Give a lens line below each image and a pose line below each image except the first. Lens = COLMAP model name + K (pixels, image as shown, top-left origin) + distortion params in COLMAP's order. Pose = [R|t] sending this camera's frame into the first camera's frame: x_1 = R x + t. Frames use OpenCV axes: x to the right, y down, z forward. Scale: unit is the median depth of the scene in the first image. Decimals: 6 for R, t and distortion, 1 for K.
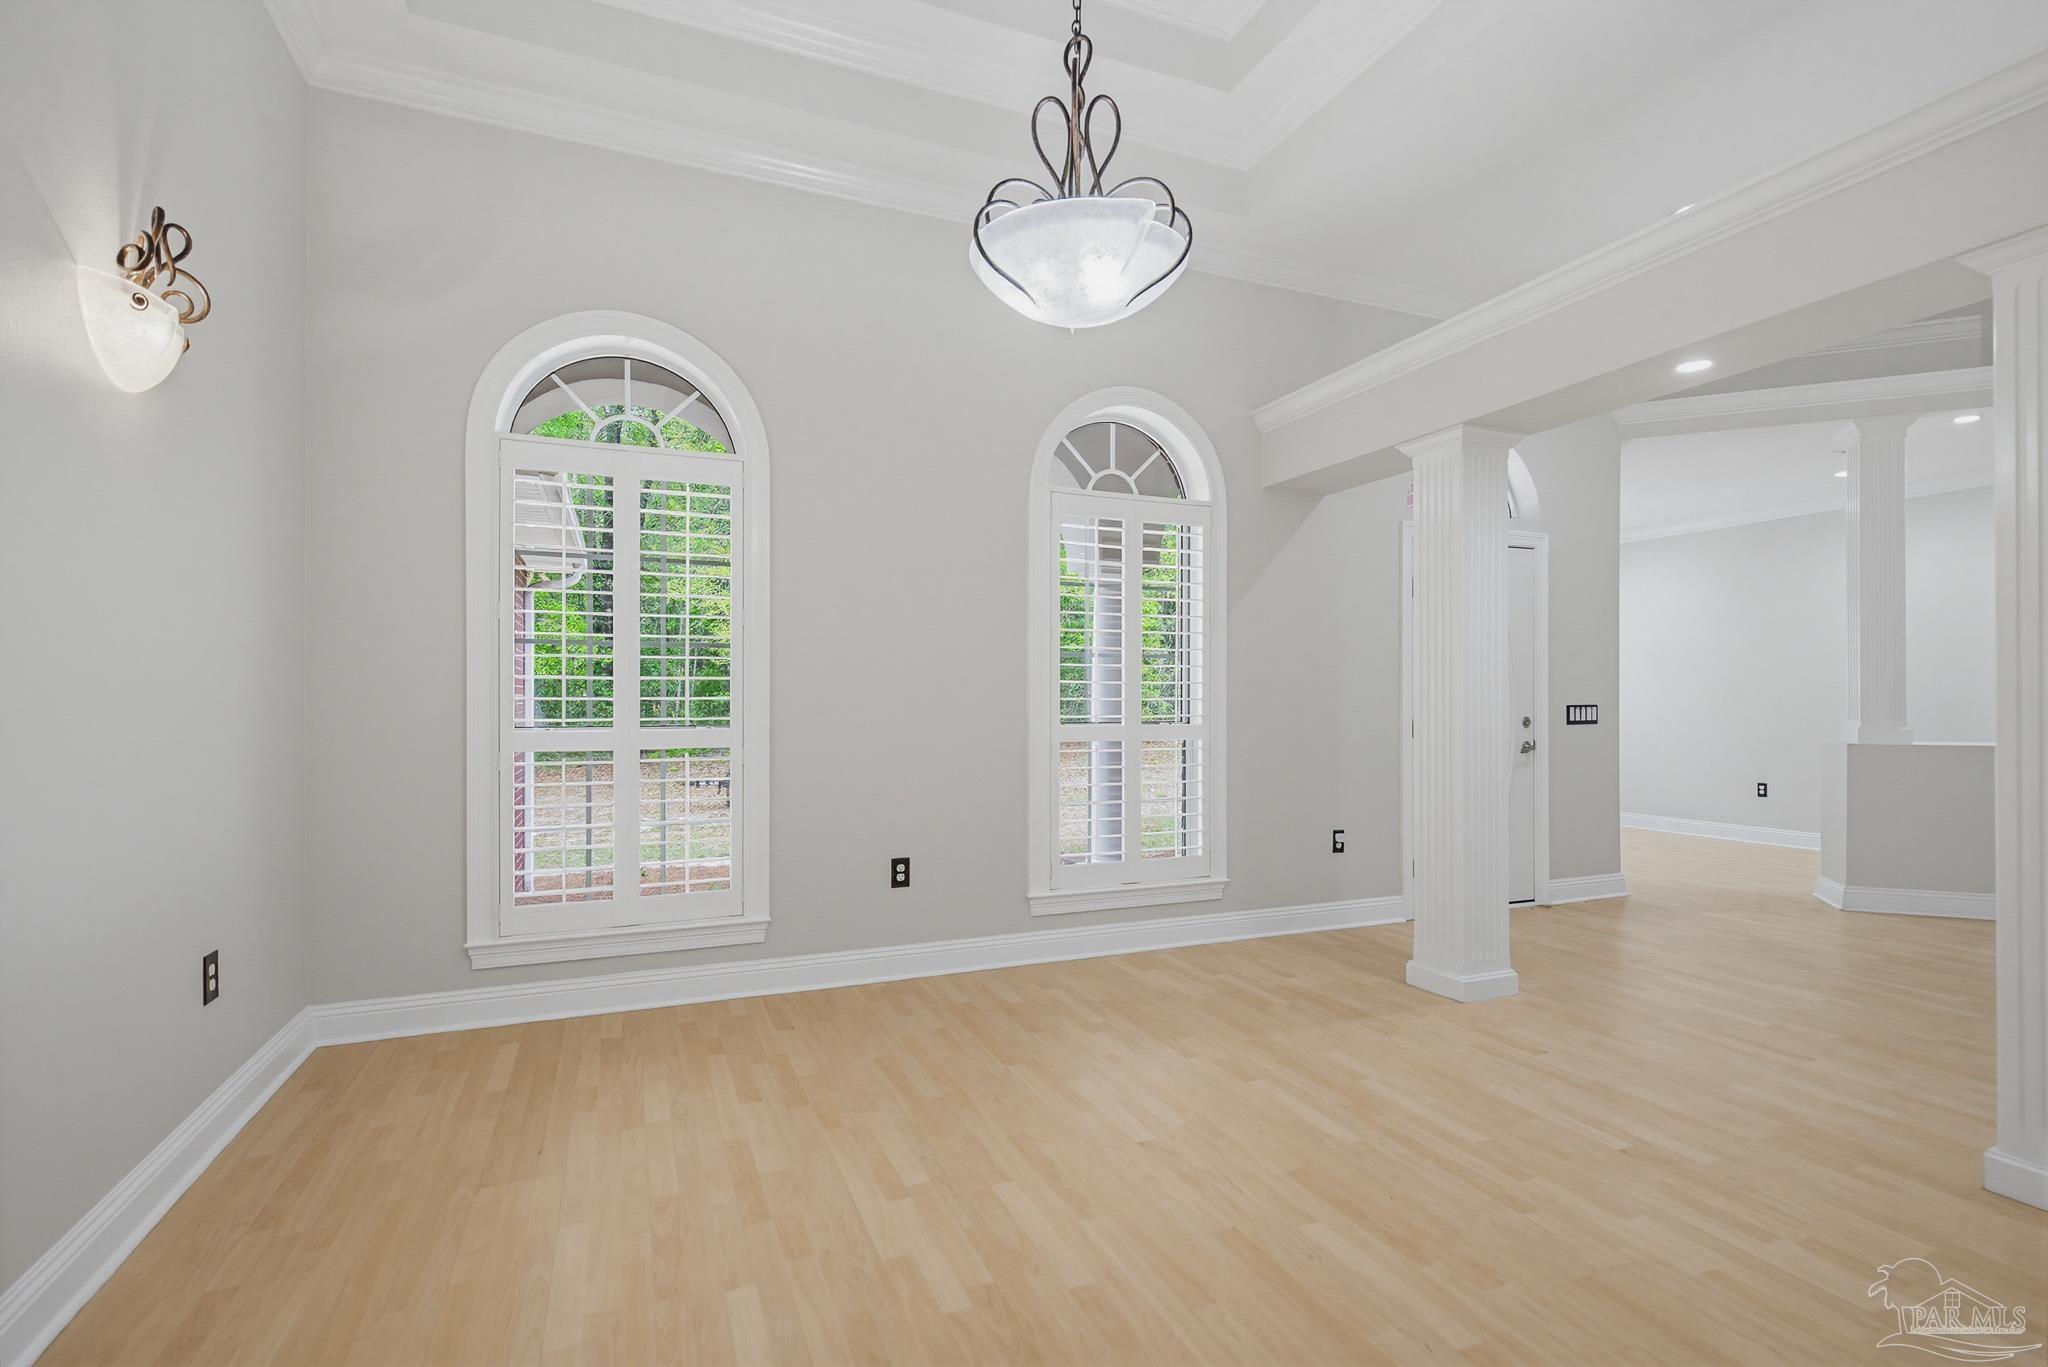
lens RADIAL K [[949.5, 0, 1050.0], [0, 949.5, 714.4], [0, 0, 1]] dist [-0.002736, 0.000720]
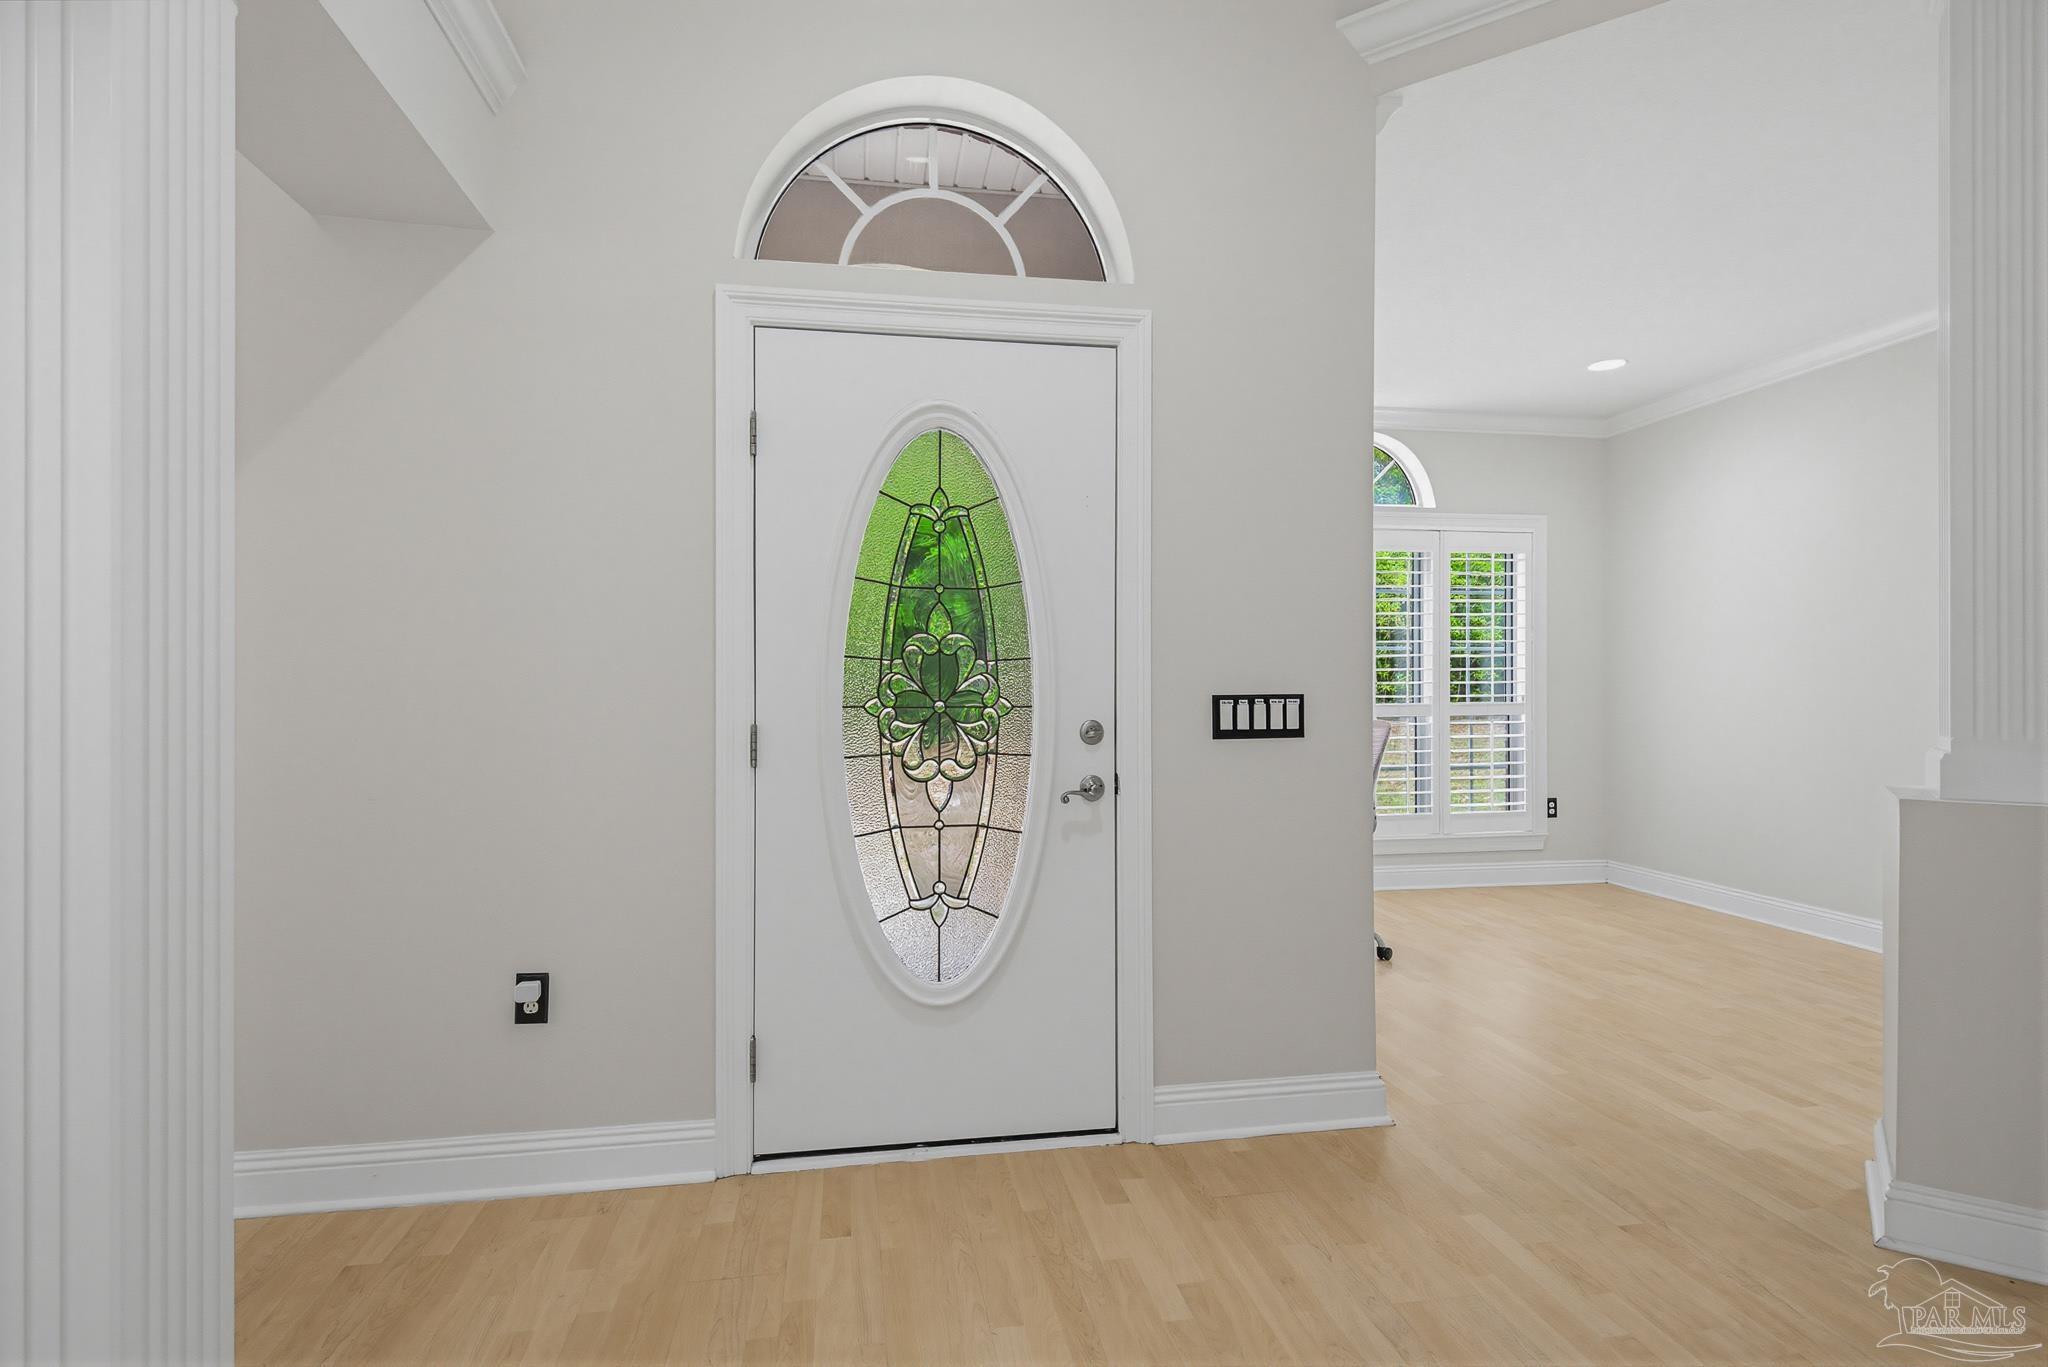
lens RADIAL K [[1041.9, 0, 1034.9], [0, 1041.9, 690.7], [0, 0, 1]] dist [0.024707, -0.003292]
pose [[0.974288, -0.002907, -0.225288, 0.801138], [-0.000707, 0.999872, -0.015963, -0.005290], [0.225305, 0.015712, 0.974162, 0.692986]]
